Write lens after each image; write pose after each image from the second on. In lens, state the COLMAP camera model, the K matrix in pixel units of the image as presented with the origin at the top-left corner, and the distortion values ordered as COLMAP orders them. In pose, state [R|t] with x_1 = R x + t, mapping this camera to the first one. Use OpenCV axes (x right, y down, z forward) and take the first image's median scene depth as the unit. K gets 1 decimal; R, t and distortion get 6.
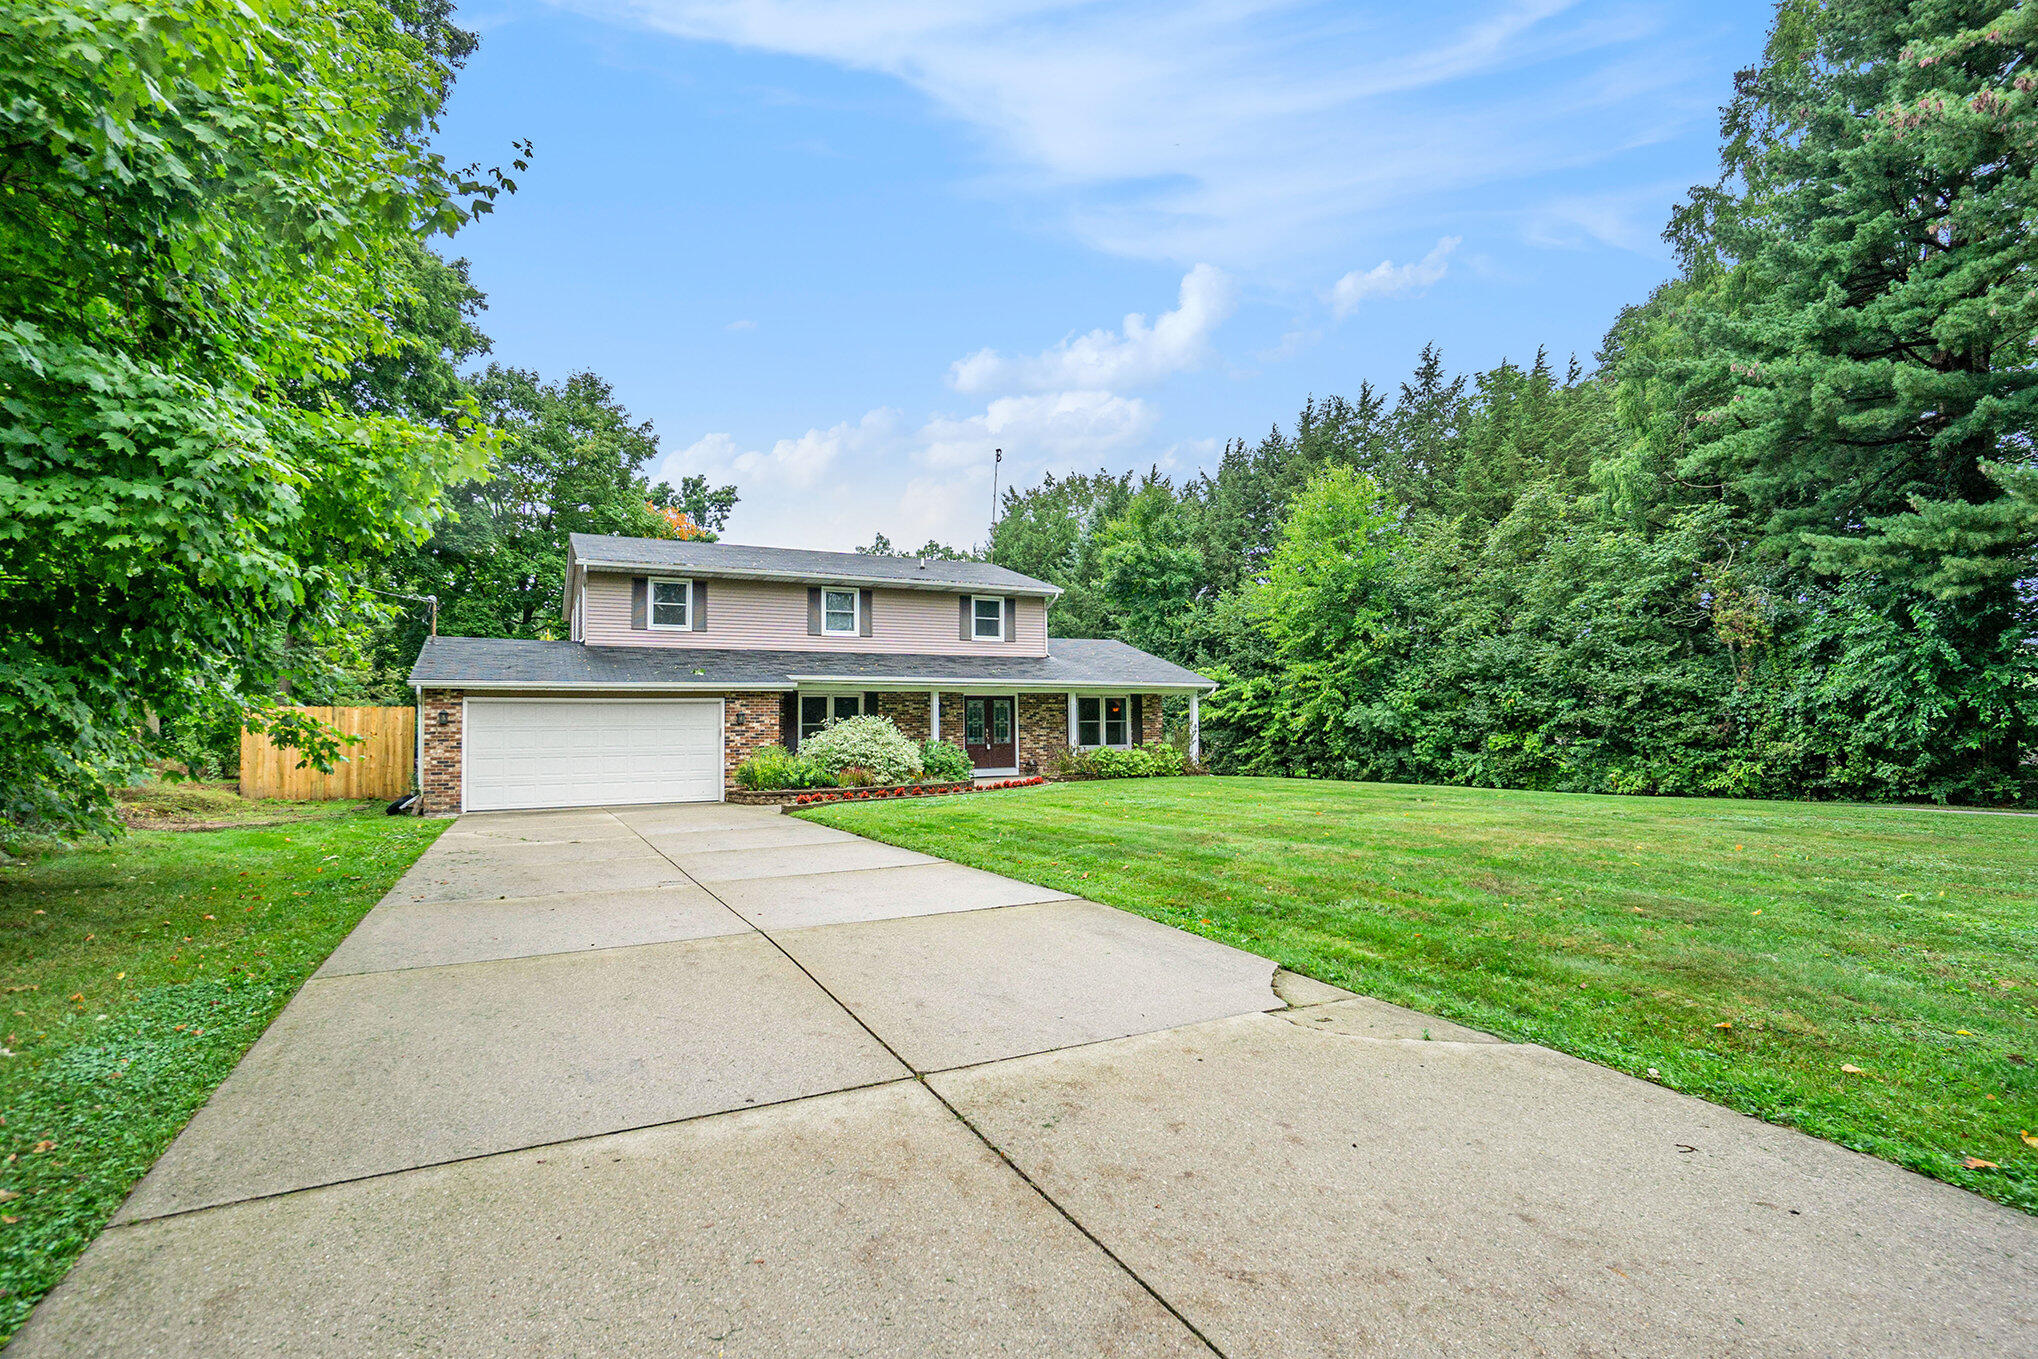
lens RADIAL K [[993.3, 0, 1006.6], [0, 993.3, 653.4], [0, 0, 1]] dist [-0.025187, 0.000484]
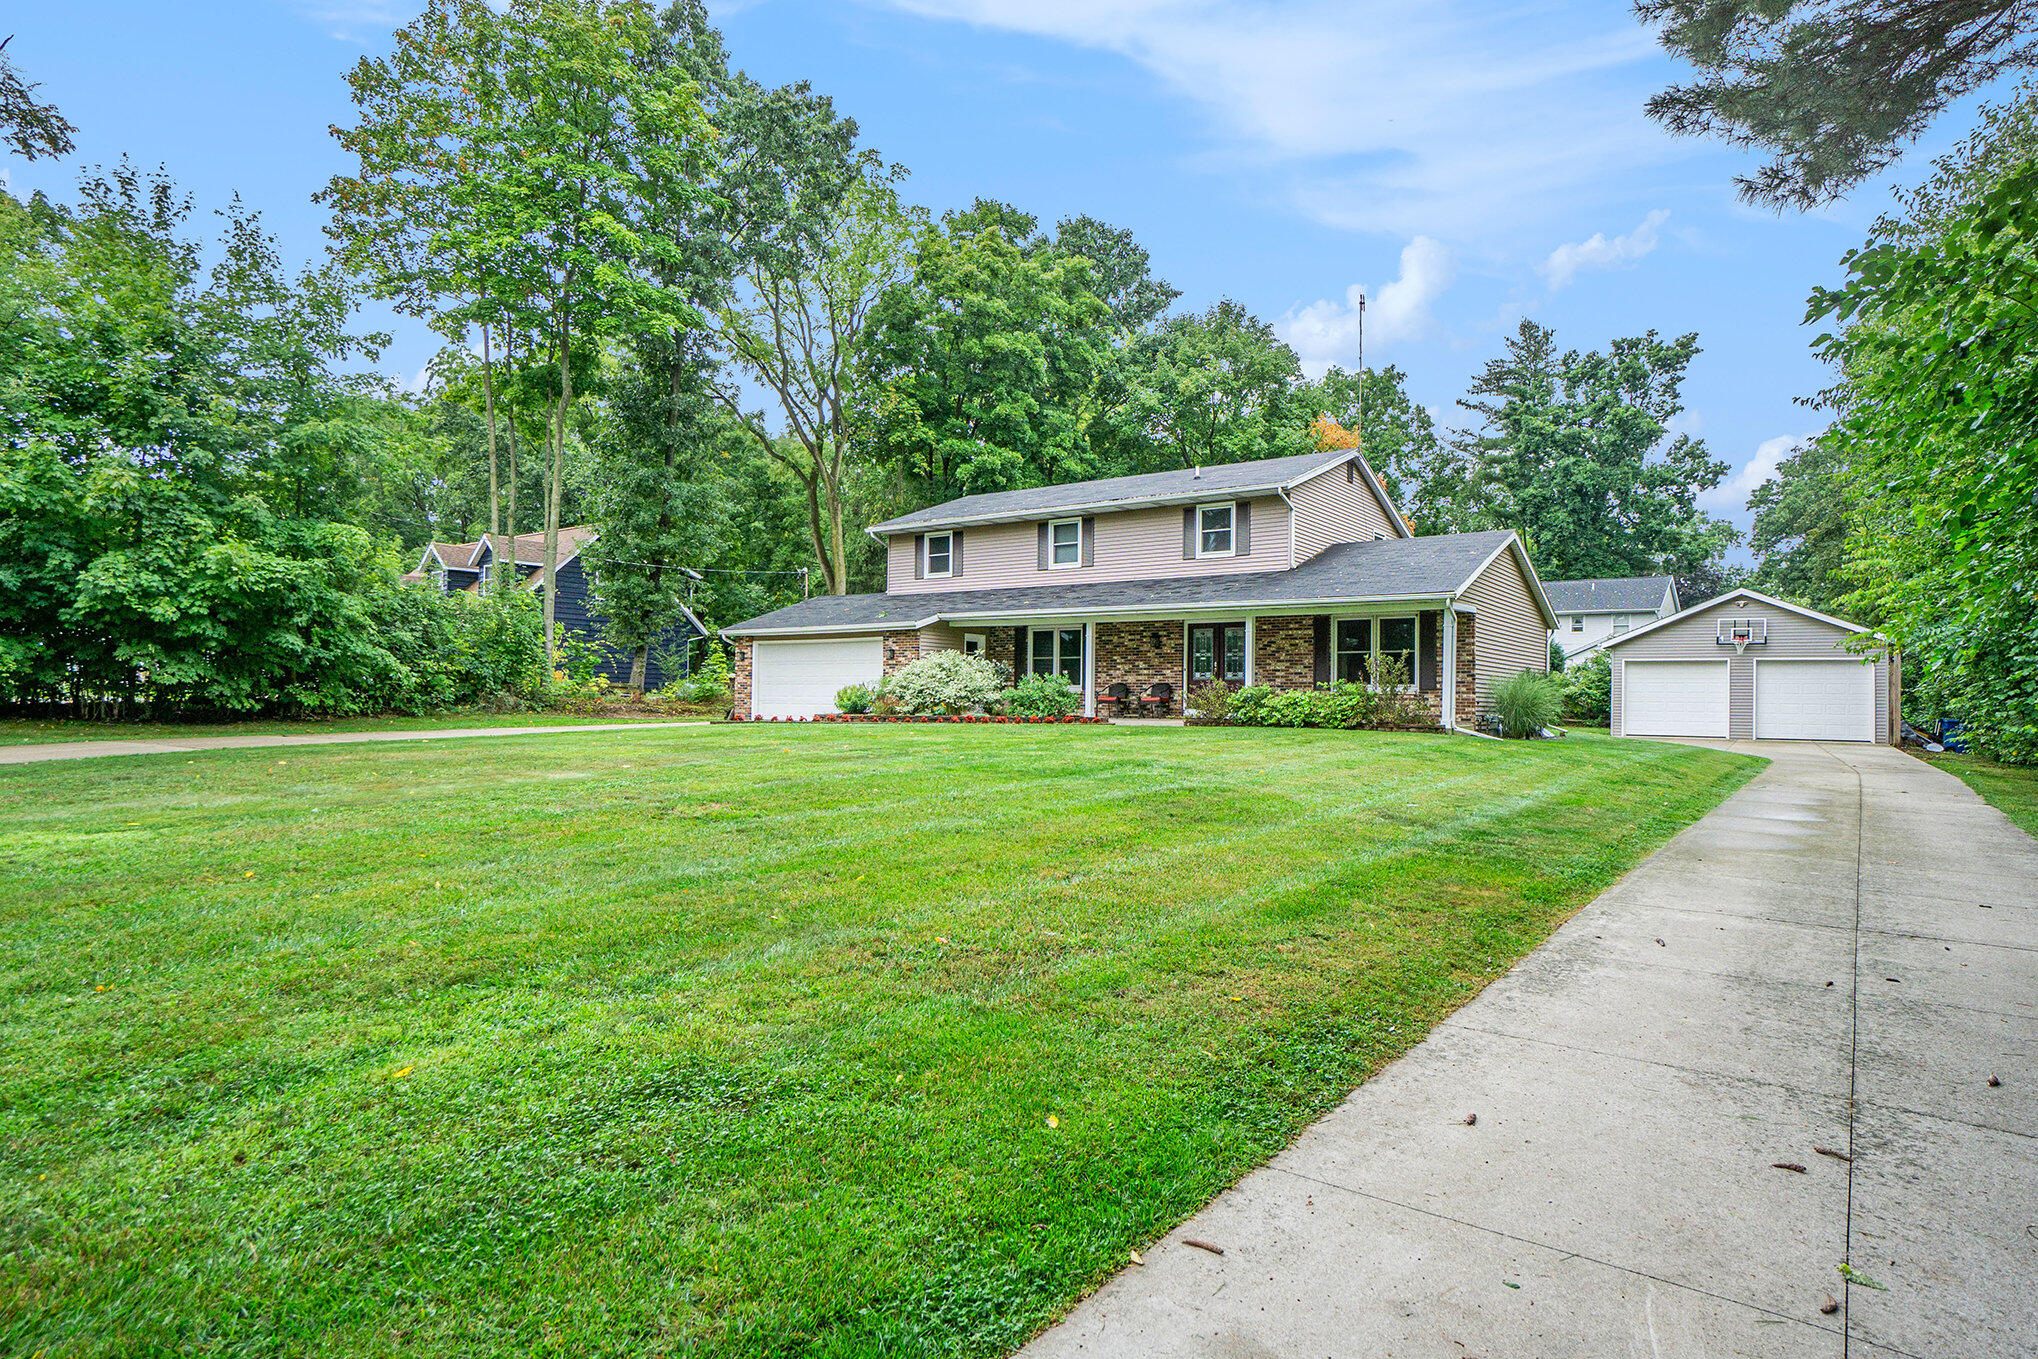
lens RADIAL K [[1165.2, 0, 1019.0], [0, 1165.2, 679.5], [0, 0, 1]] dist [-0.000720, -0.000144]
pose [[0.429950, 0.013410, -0.902753, 0.800790], [0.069513, 0.996430, 0.047908, 0.031679], [0.900173, -0.083351, 0.427483, 0.425573]]
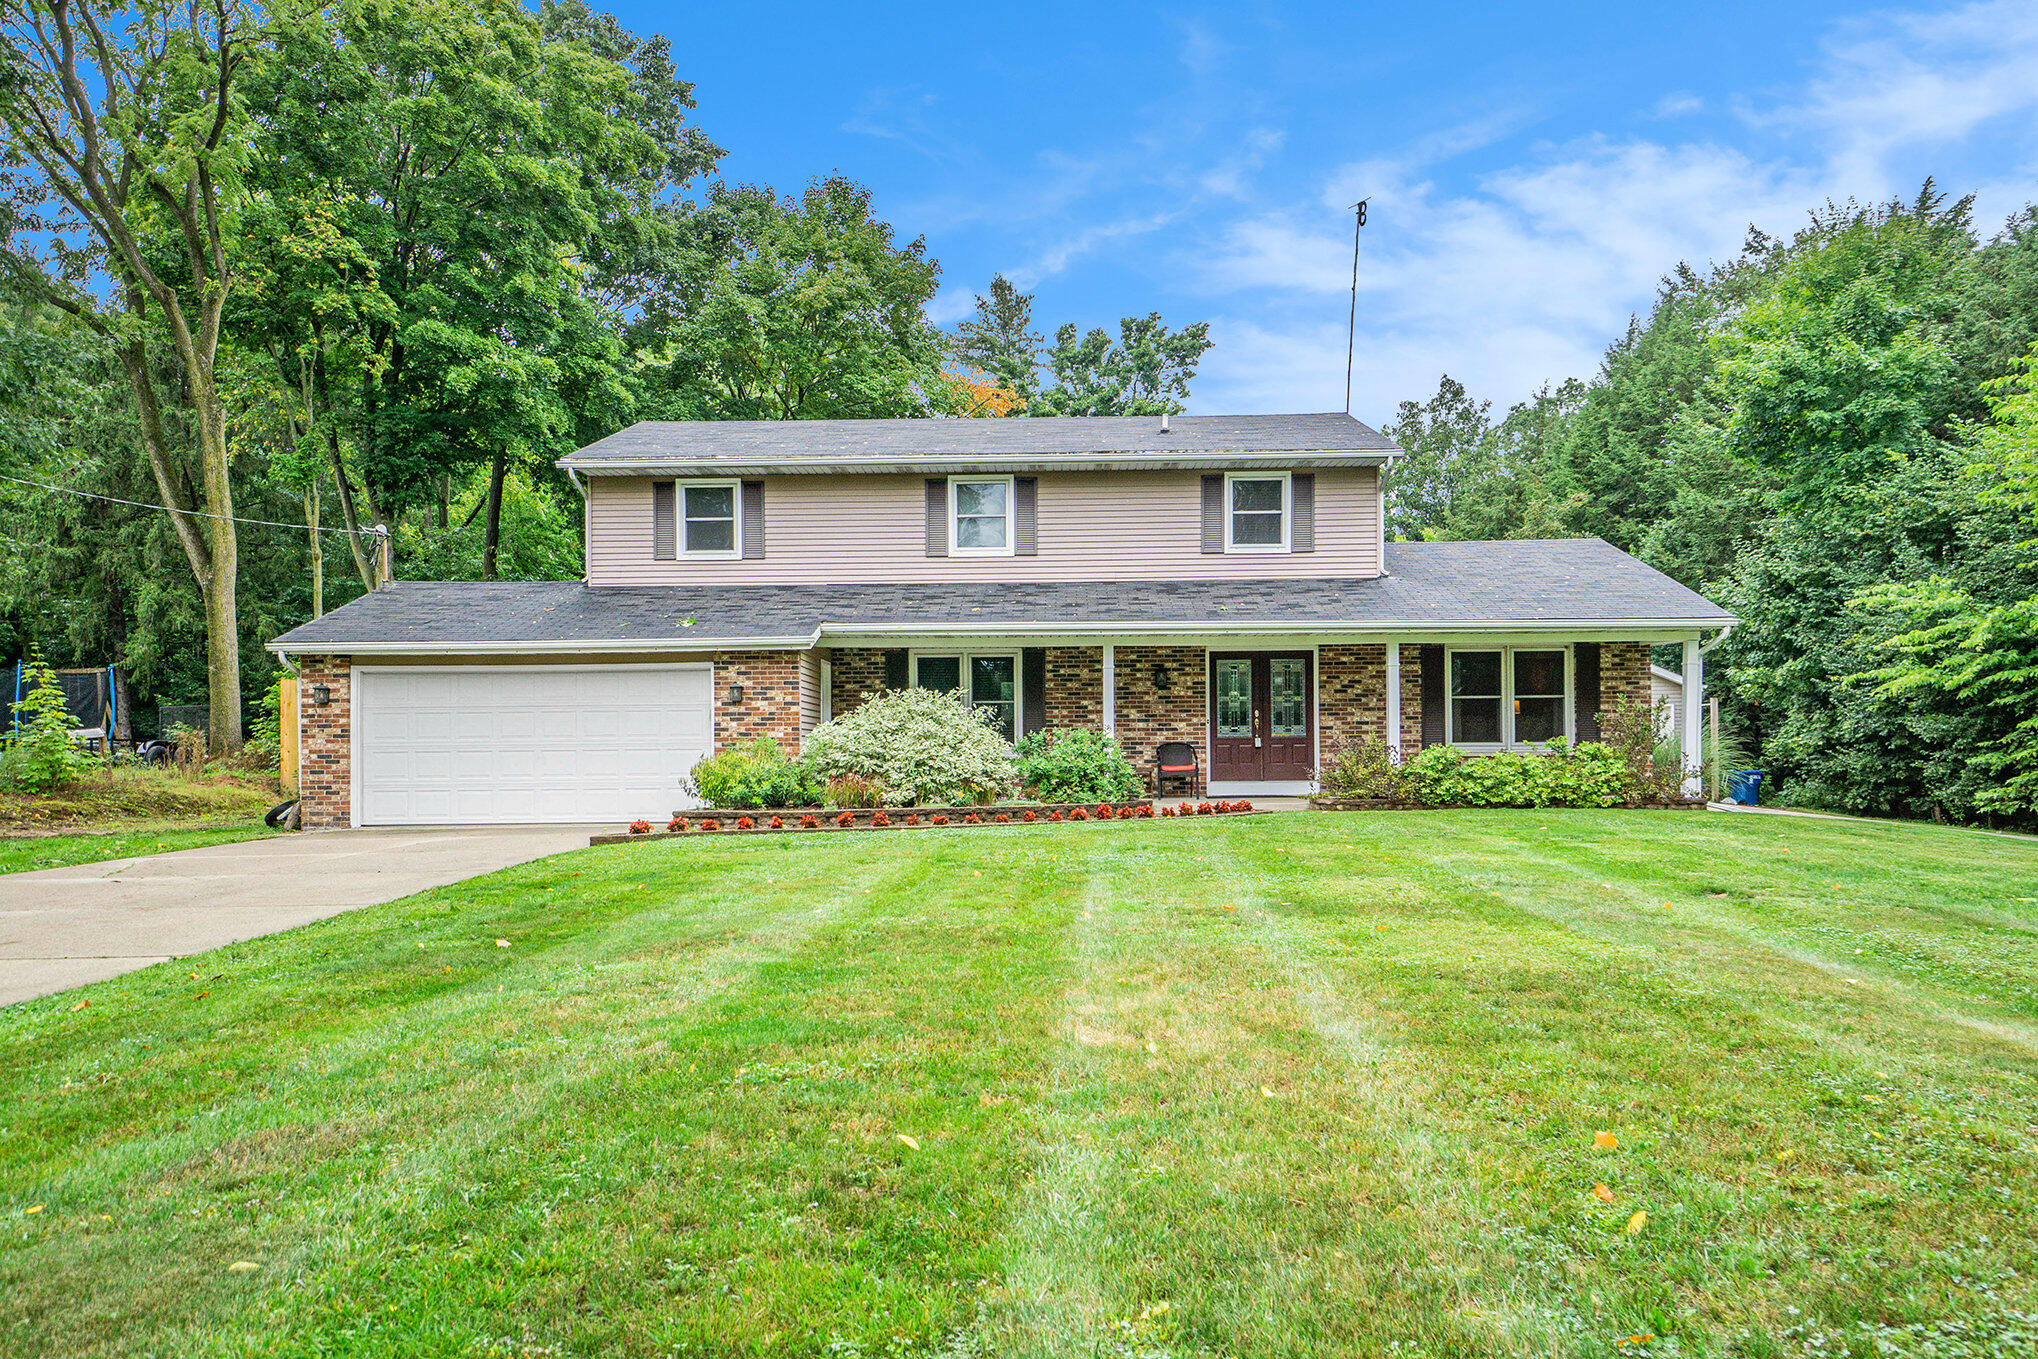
lens RADIAL K [[1554.2, 0, 1019.0], [0, 1554.2, 679.5], [0, 0, 1]] dist [0.017898, 0.001787]
pose [[0.871895, -0.005739, -0.489660, 0.291612], [0.034988, 0.998106, 0.050602, 0.009696], [0.488442, -0.061252, 0.870444, 0.175360]]
